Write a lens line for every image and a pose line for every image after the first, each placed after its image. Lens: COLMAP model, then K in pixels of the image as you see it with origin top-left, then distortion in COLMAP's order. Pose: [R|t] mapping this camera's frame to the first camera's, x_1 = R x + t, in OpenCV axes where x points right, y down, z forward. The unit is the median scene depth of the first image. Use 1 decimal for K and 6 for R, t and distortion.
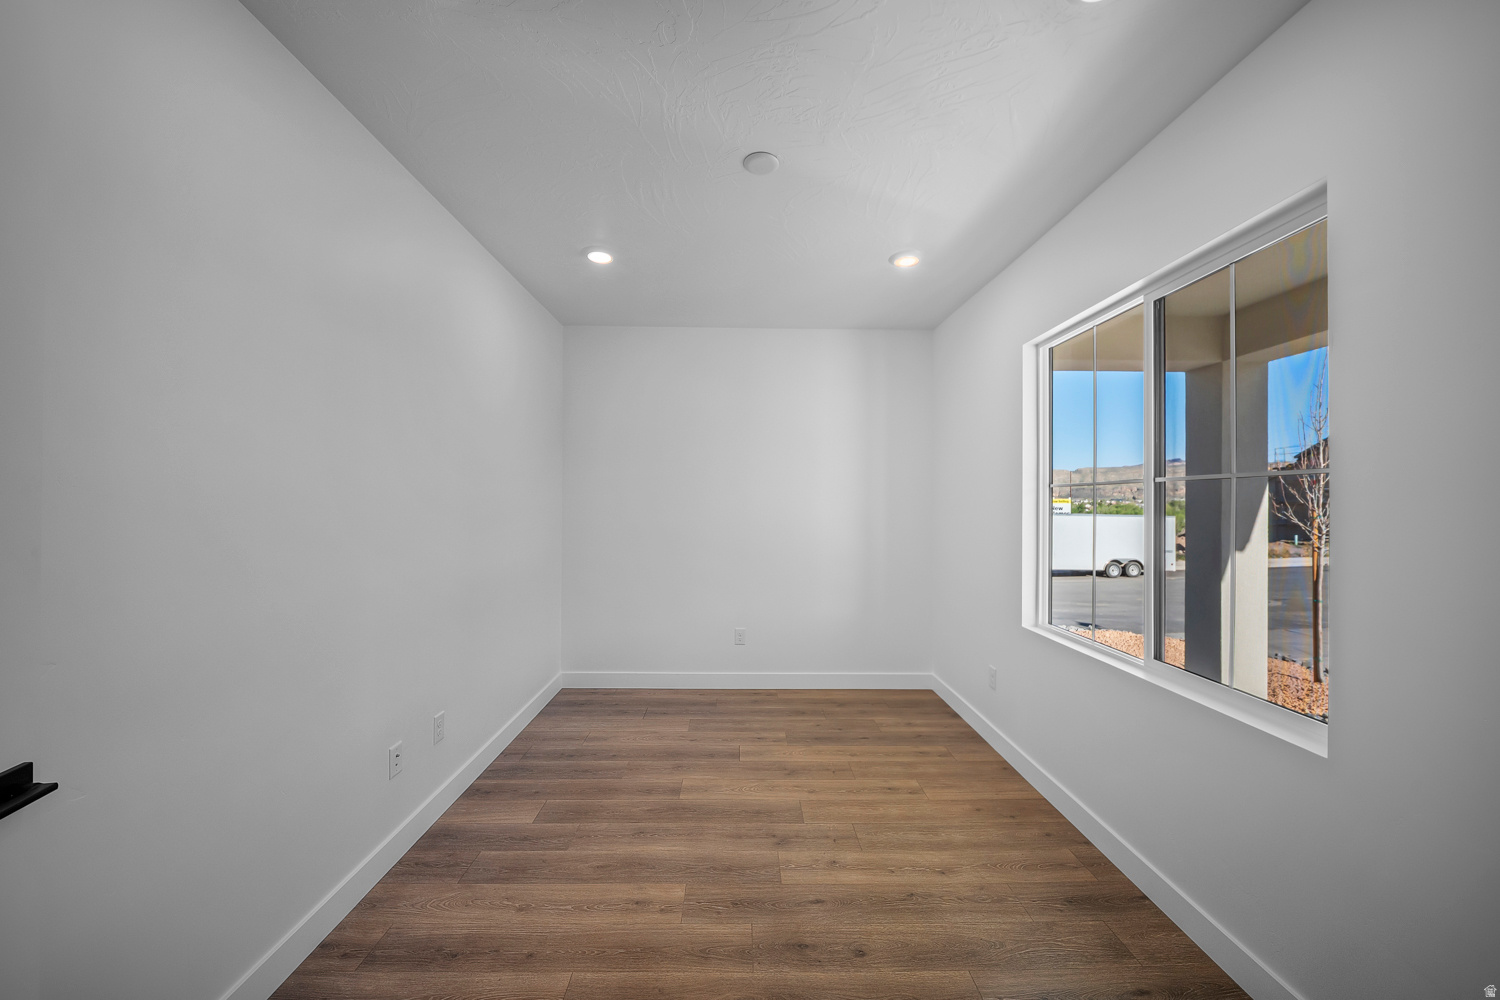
lens RADIAL K [[529.5, 0, 721.6], [0, 529.5, 491.5], [0, 0, 1]] dist [0.001341, -0.003644]
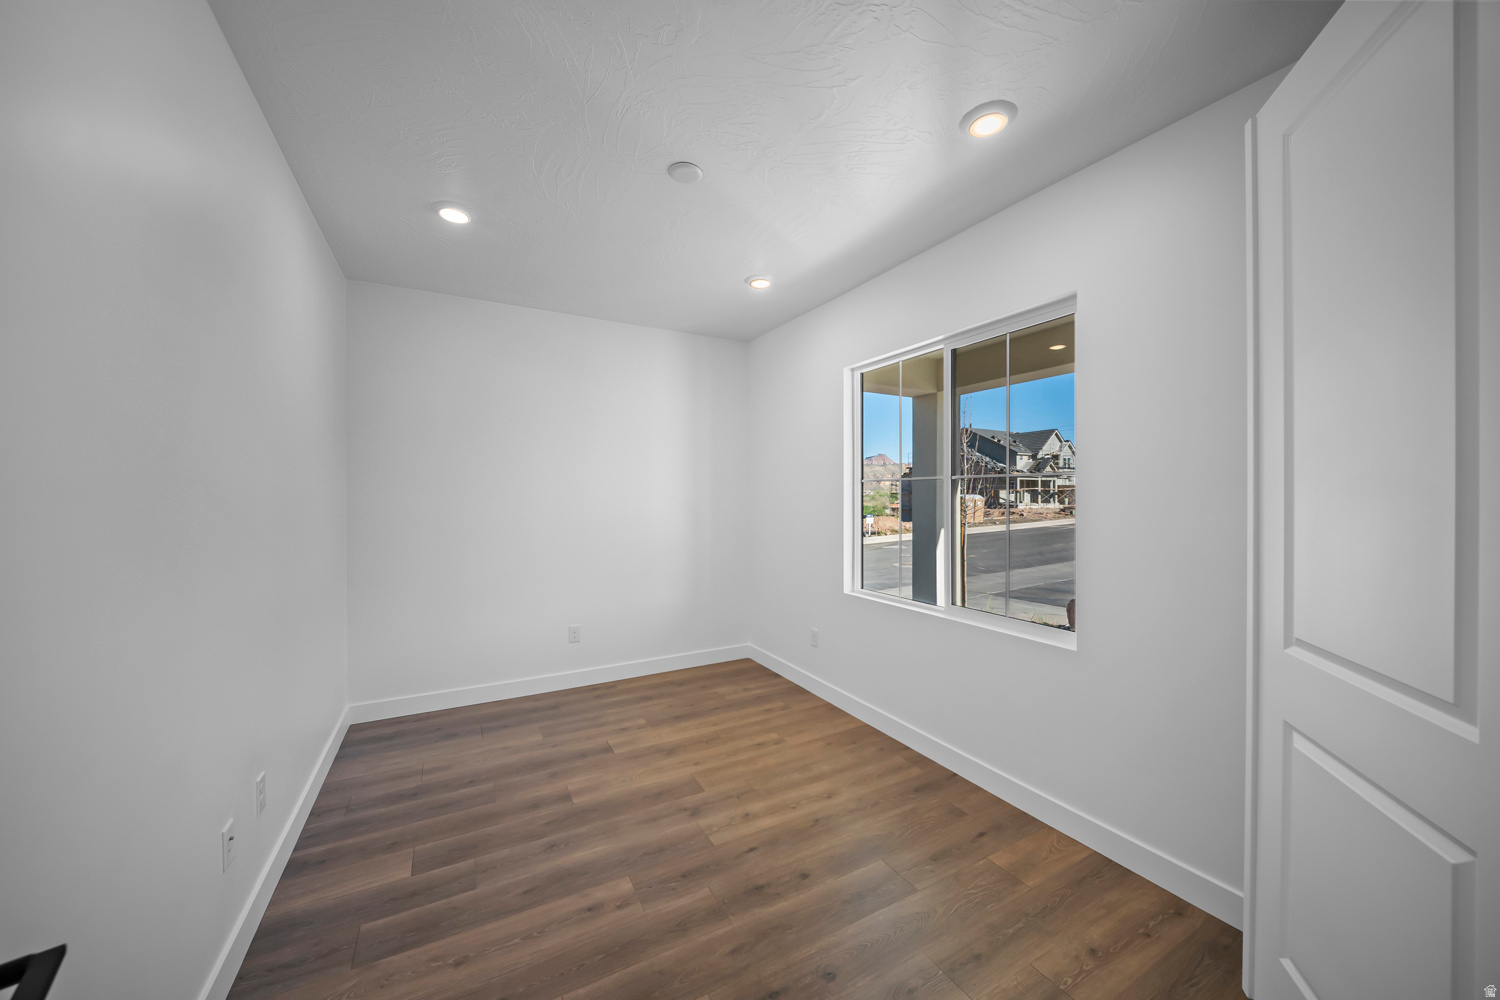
lens RADIAL K [[529.5, 0, 707.7], [0, 529.5, 490.9], [0, 0, 1]] dist [0.001341, -0.003644]
pose [[0.892031, -0.005097, 0.451945, -0.285205], [0.000189, 0.999941, 0.010904, -0.001461], [-0.451973, -0.009641, 0.891979, 0.030193]]
